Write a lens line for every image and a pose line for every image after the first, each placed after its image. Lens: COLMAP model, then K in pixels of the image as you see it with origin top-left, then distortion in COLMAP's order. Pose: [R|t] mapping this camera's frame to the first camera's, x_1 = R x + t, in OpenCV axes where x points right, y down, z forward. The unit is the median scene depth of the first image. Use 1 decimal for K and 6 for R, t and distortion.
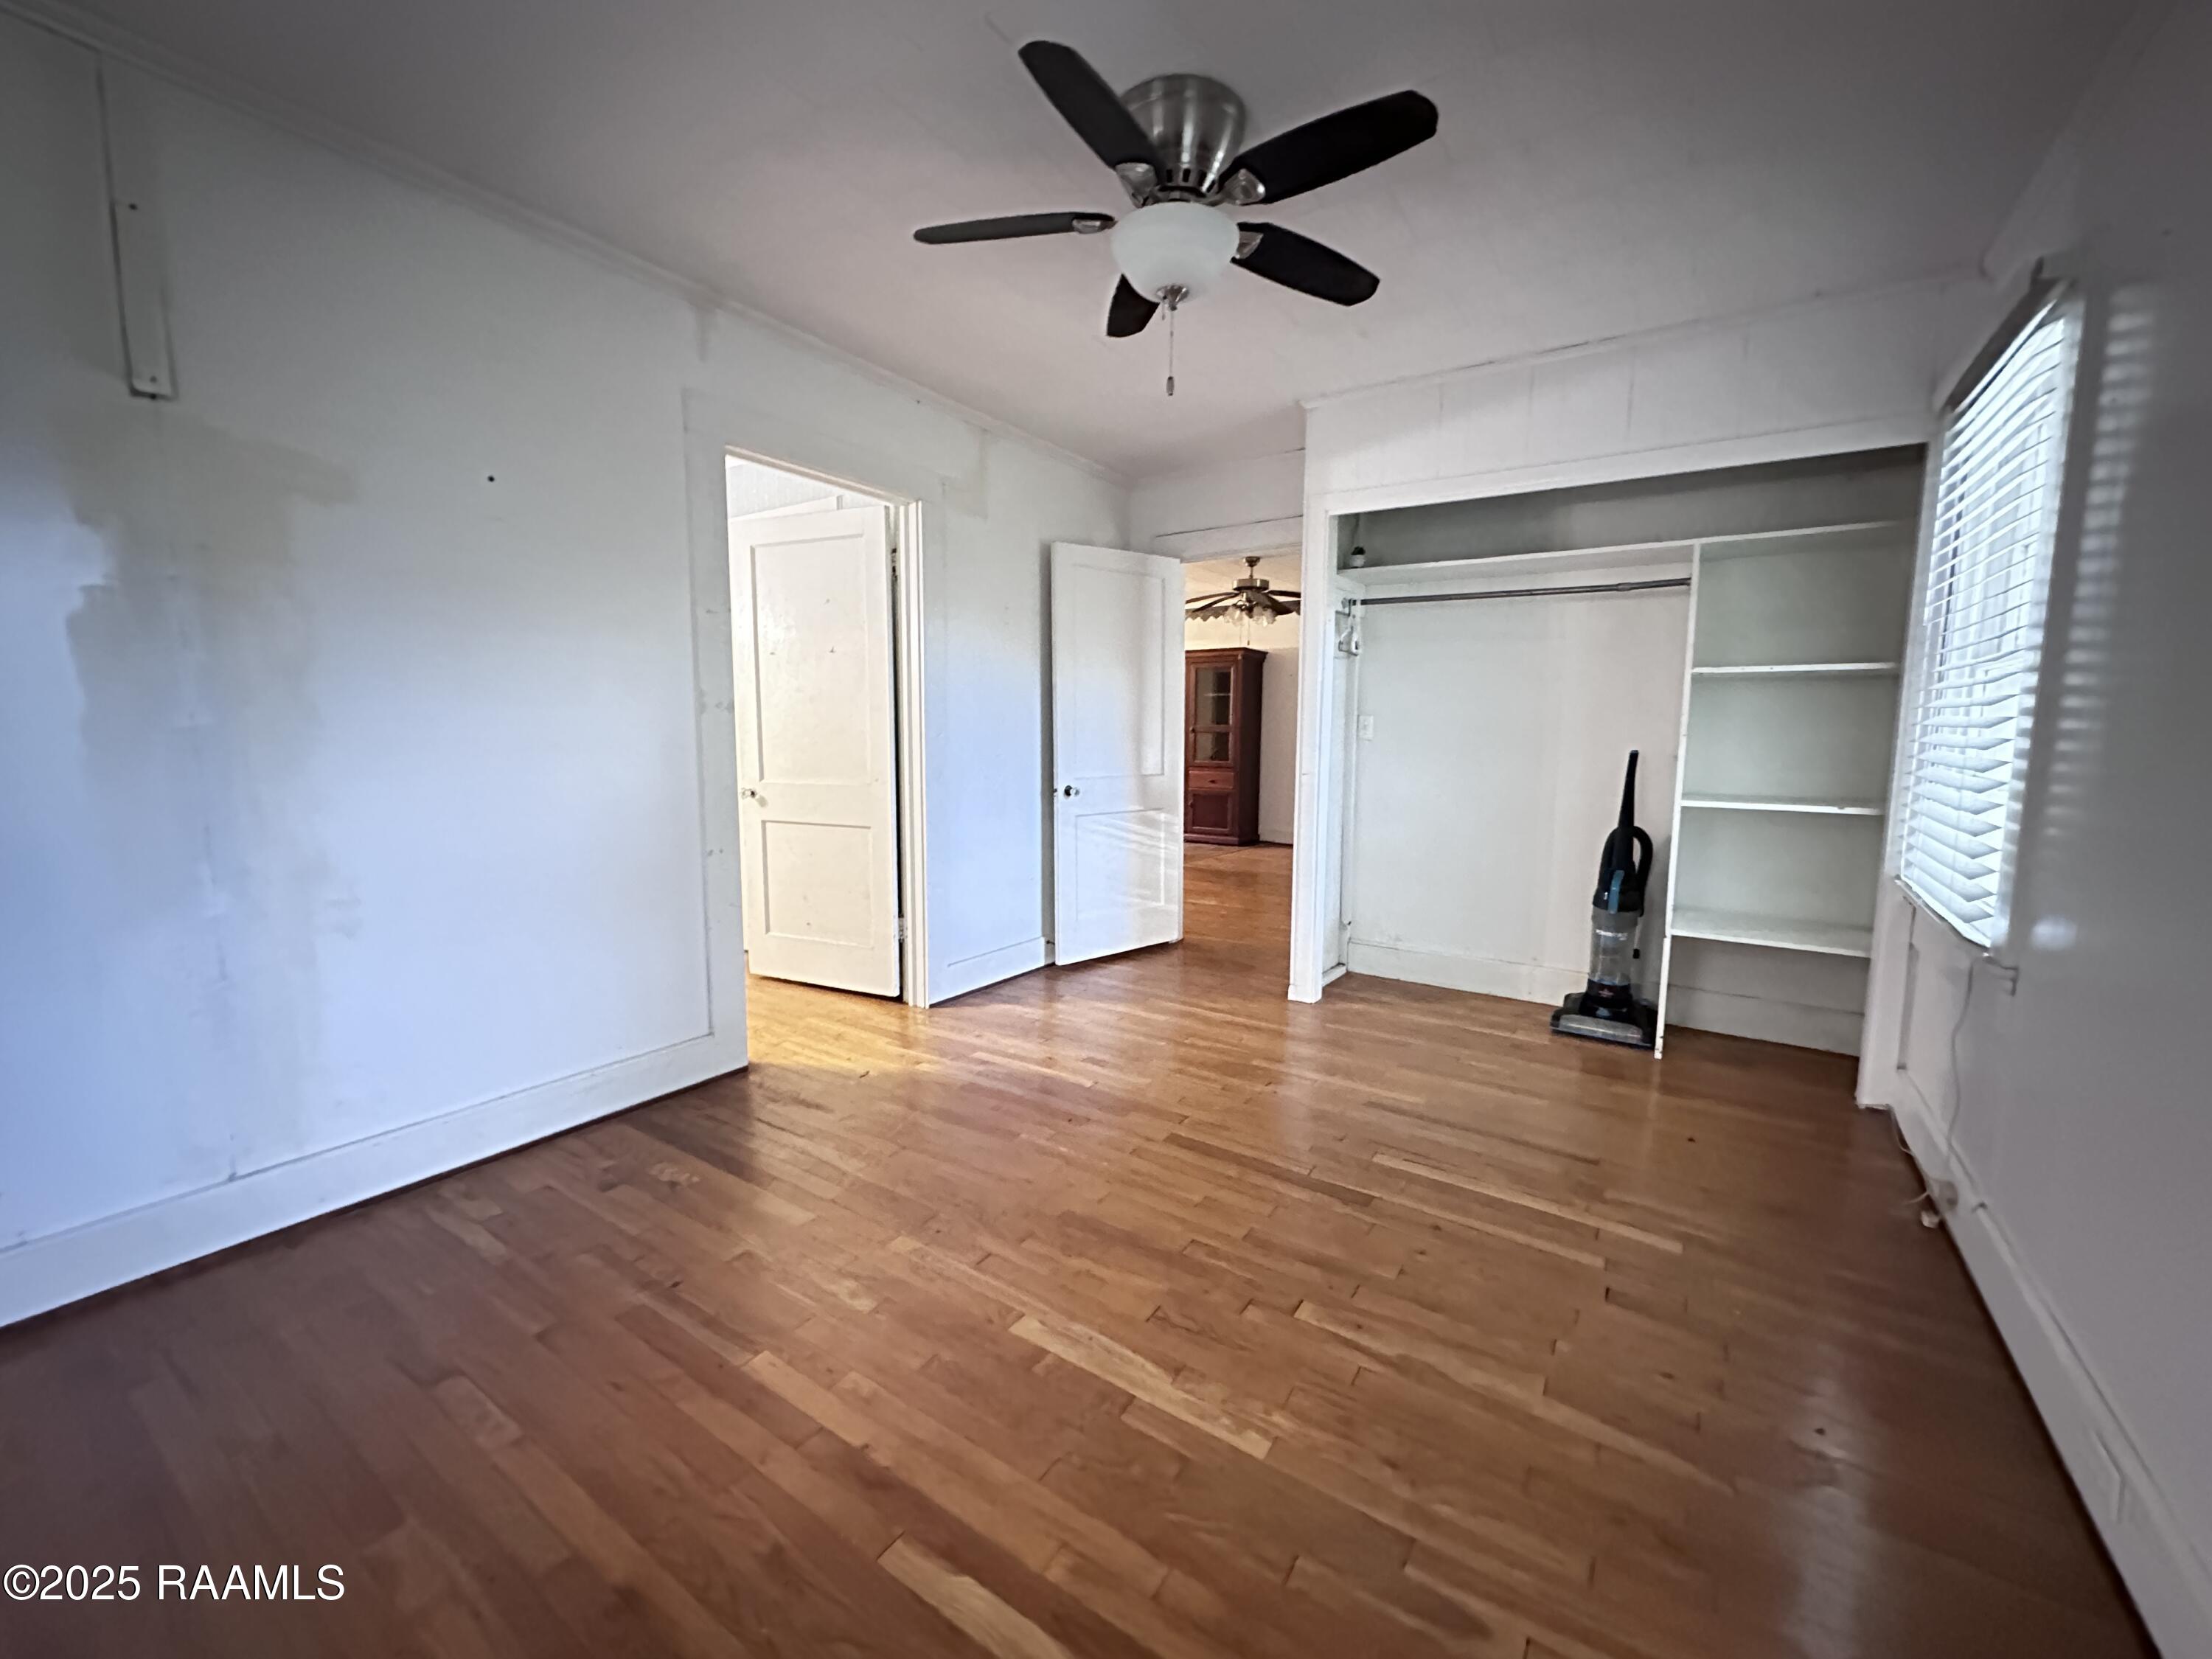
lens RADIAL K [[879.2, 0, 1106.0], [0, 879.2, 829.5], [0, 0, 1]] dist [-0.007117, 0.000161]
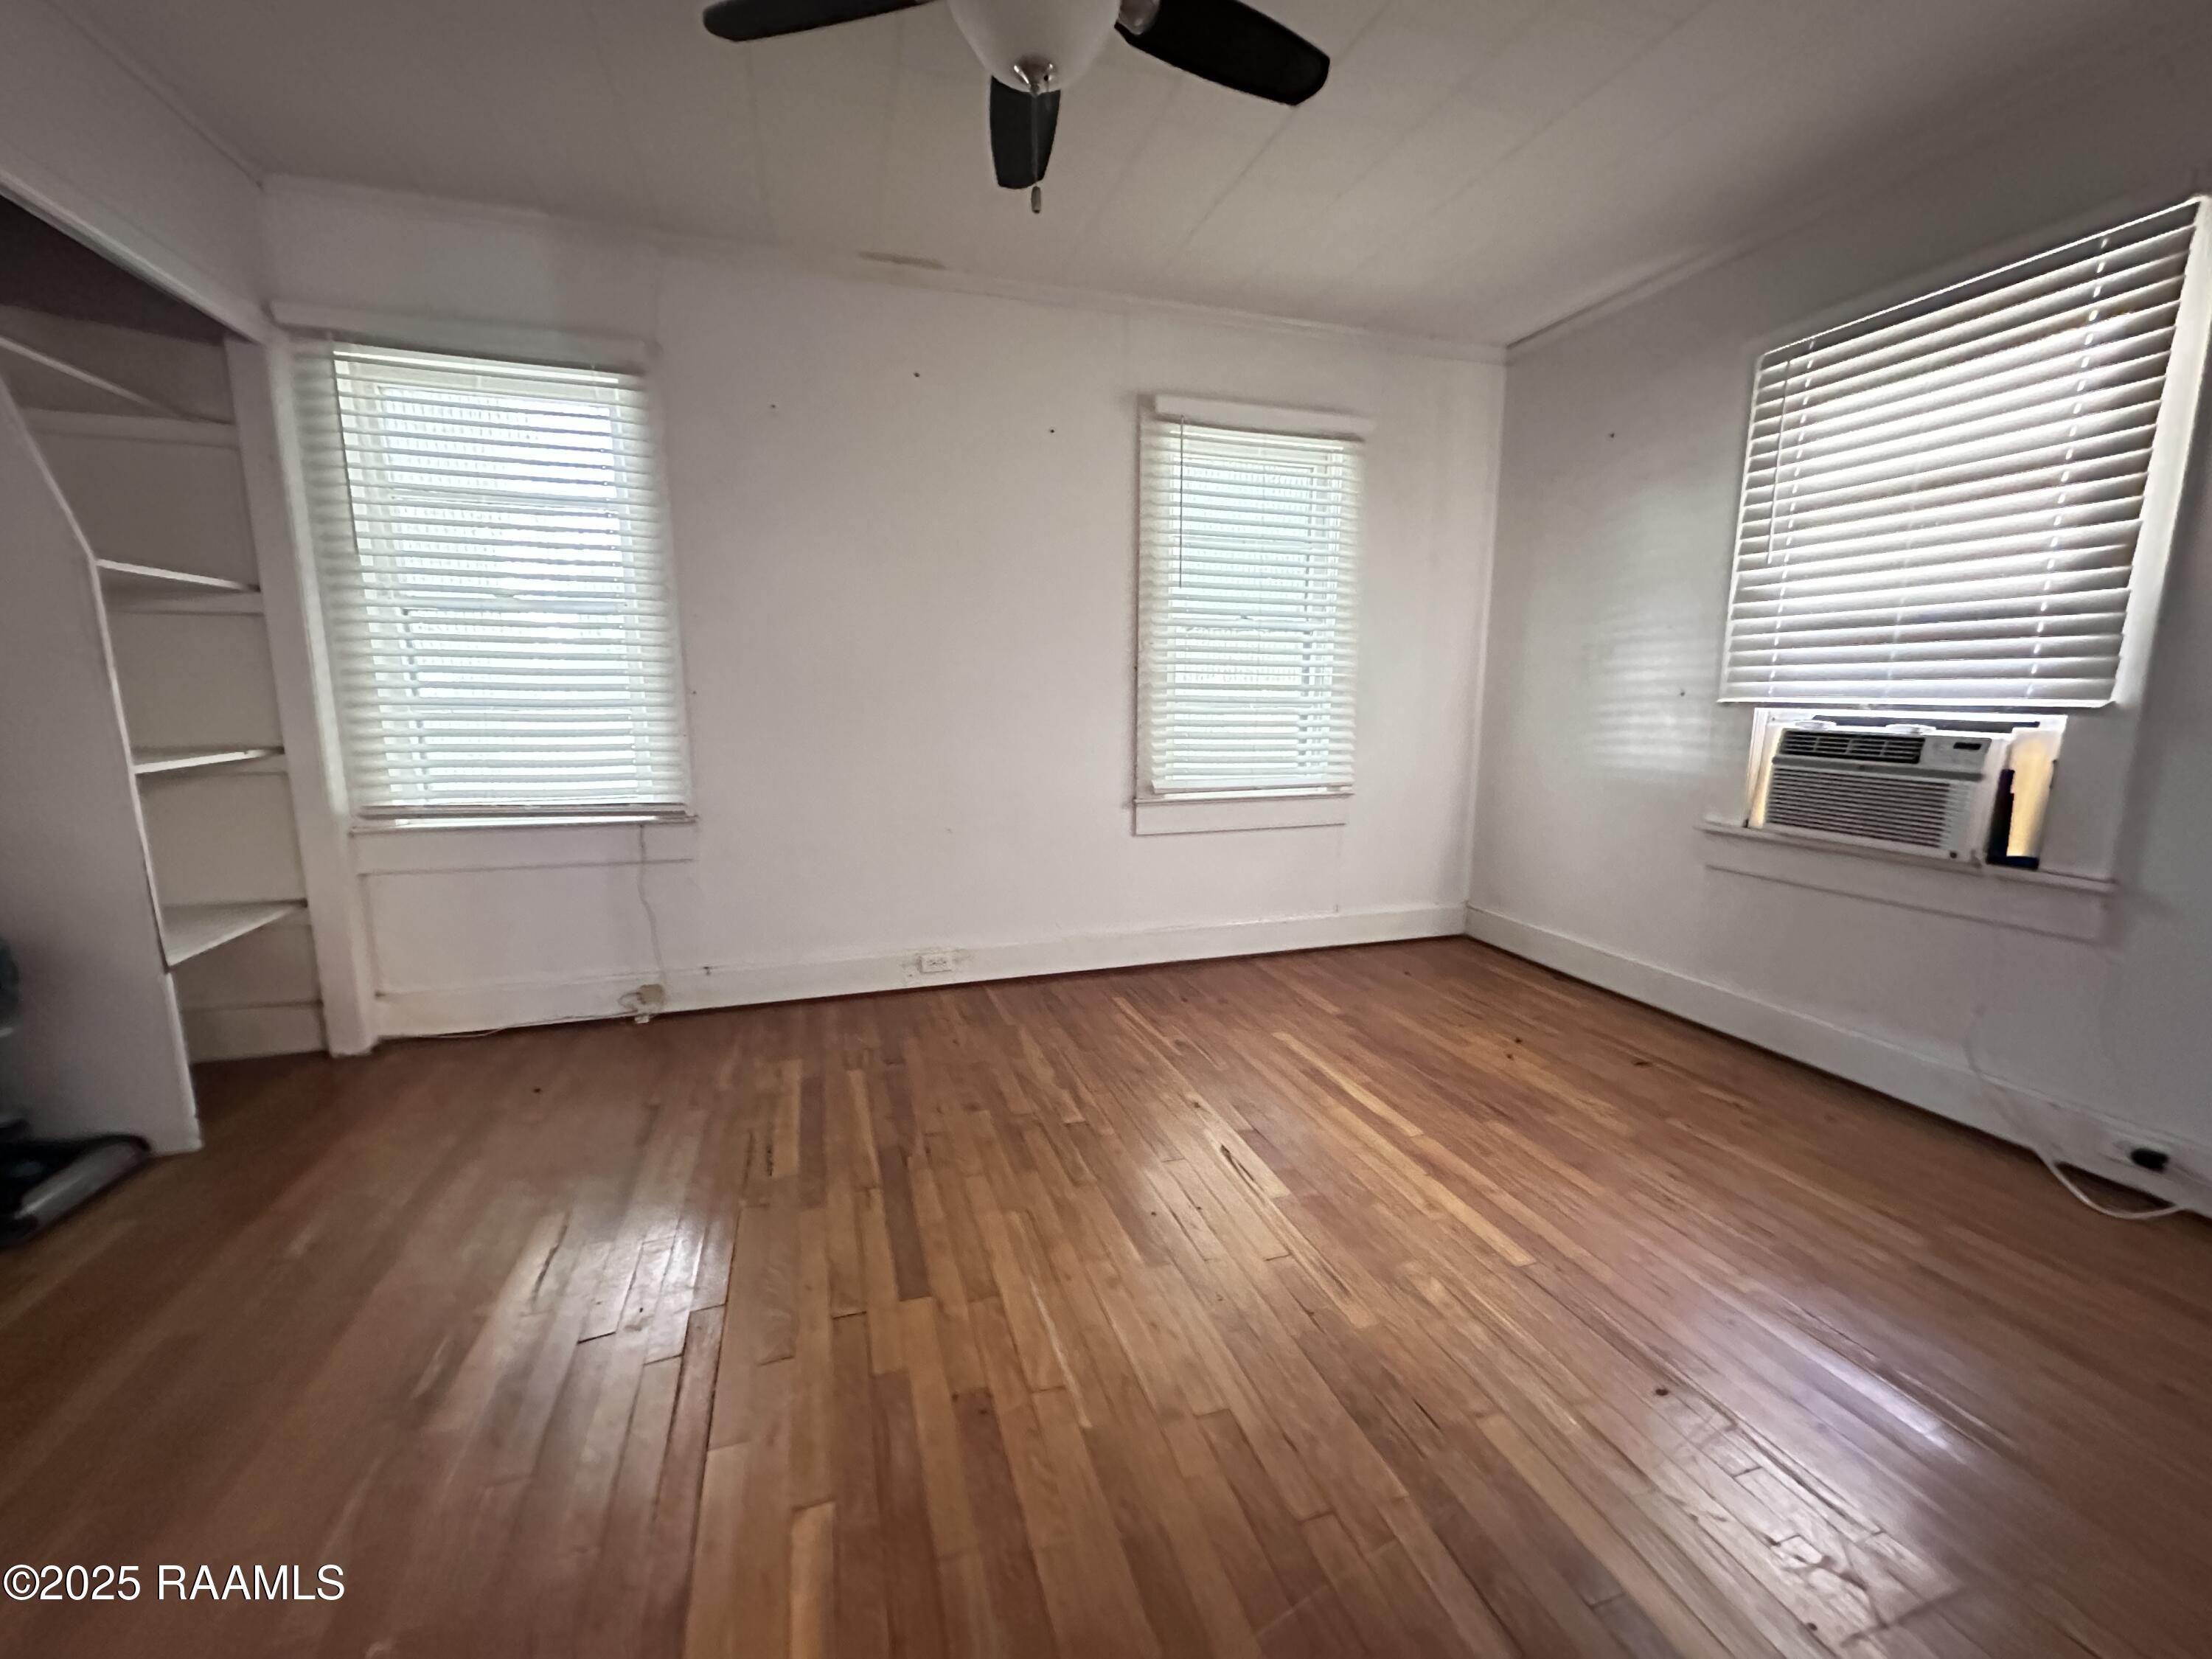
lens RADIAL K [[879.2, 0, 1106.0], [0, 879.2, 829.5], [0, 0, 1]] dist [-0.007117, 0.000161]
pose [[-0.792470, -0.105276, 0.600756, -0.468468], [0.058631, 0.967279, 0.246847, -0.154792], [-0.607086, 0.230842, -0.760368, 1.611694]]
